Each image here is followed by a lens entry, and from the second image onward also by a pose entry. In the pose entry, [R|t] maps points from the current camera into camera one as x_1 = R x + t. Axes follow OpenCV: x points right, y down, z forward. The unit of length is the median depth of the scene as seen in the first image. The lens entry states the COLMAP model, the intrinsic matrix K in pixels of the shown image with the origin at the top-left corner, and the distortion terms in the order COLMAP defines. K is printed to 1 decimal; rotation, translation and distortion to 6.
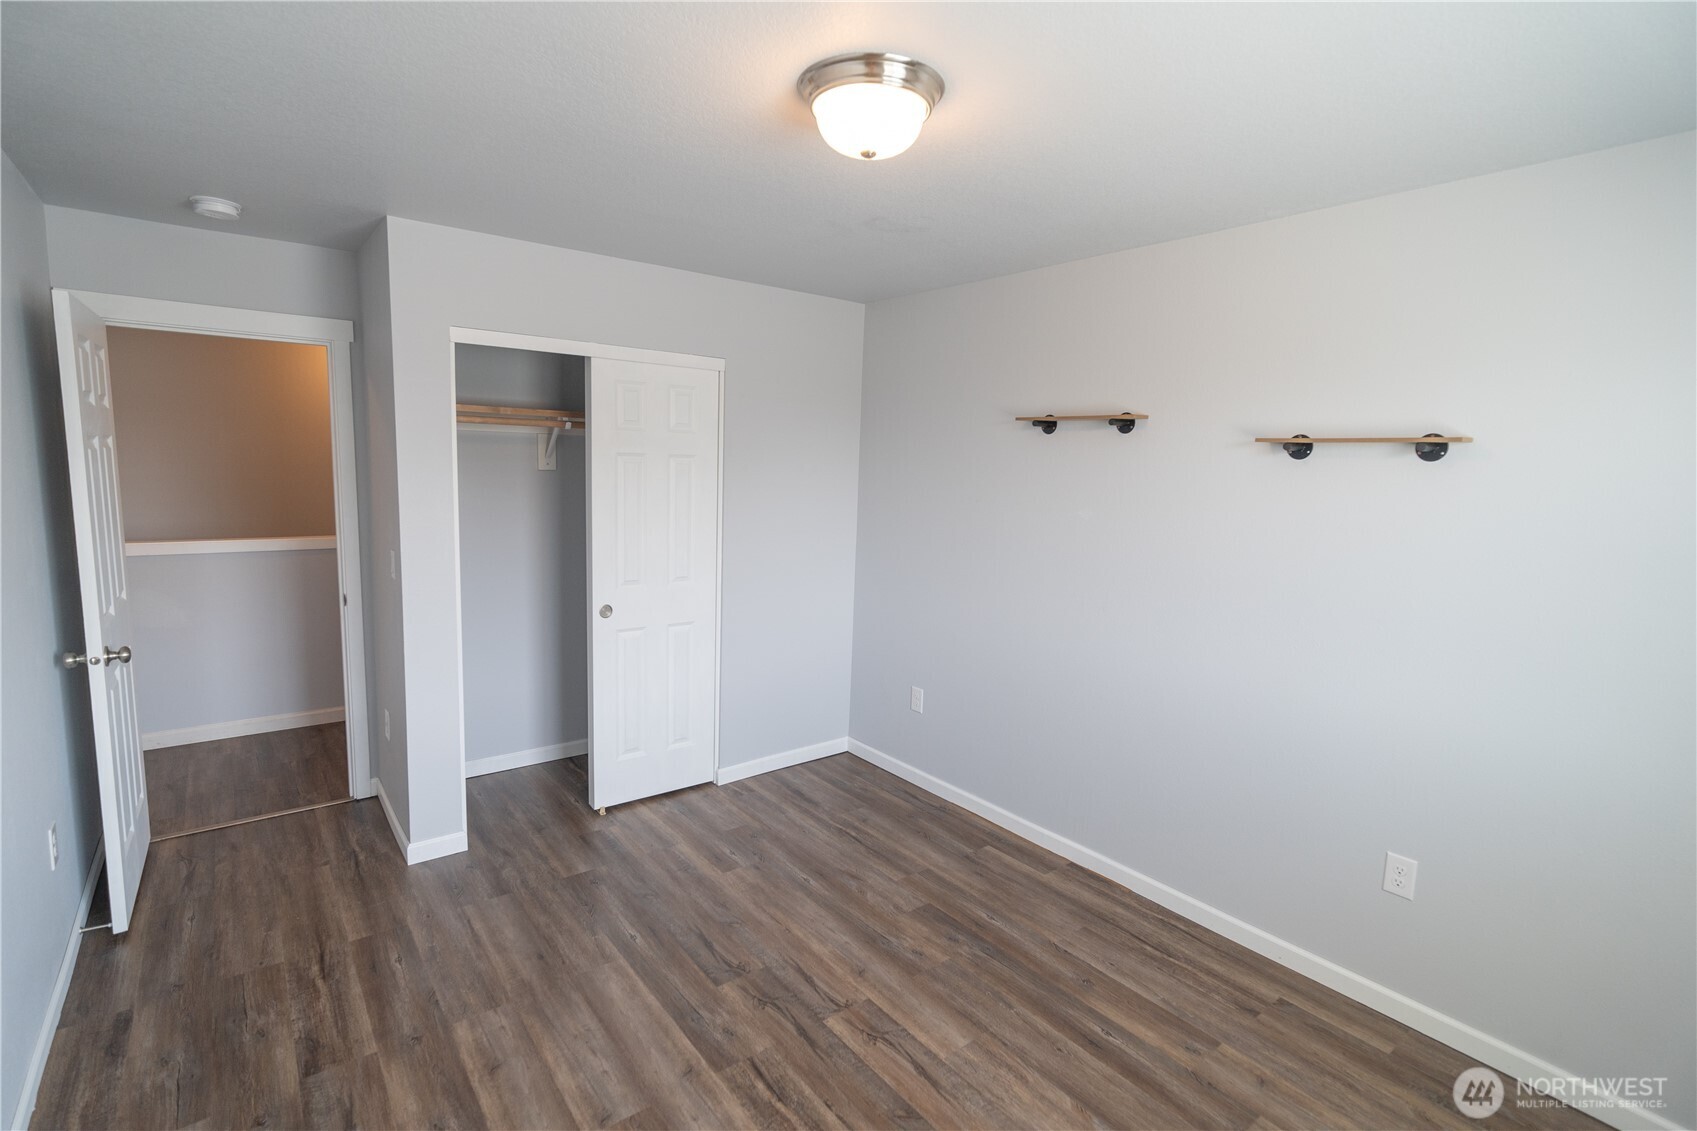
lens RADIAL K [[797.7, 0, 847.5], [0, 797.7, 562.9], [0, 0, 1]] dist [-0.008377, 0.001029]
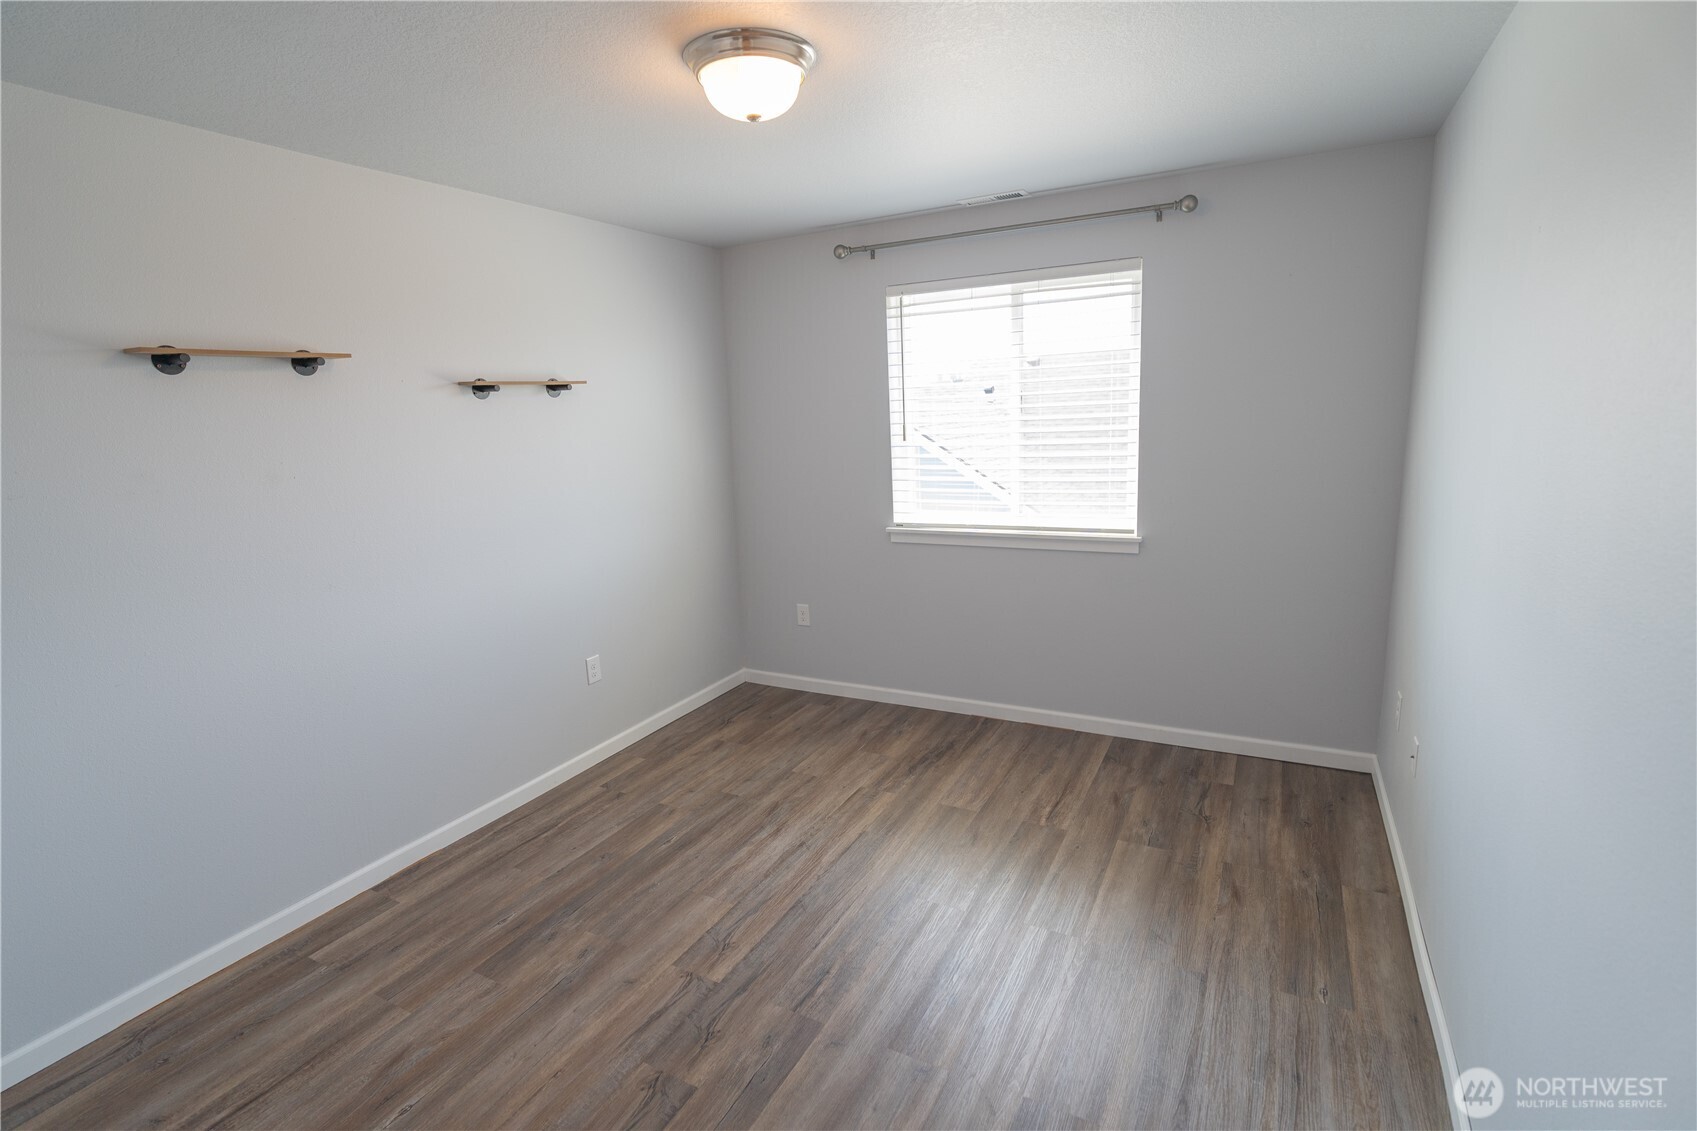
lens RADIAL K [[797.7, 0, 847.5], [0, 797.7, 562.9], [0, 0, 1]] dist [-0.008377, 0.001029]
pose [[-0.398762, -0.195915, 0.895883, -0.754404], [0.146472, 0.950766, 0.273113, -0.135478], [-0.905282, 0.240128, -0.350433, 0.937110]]
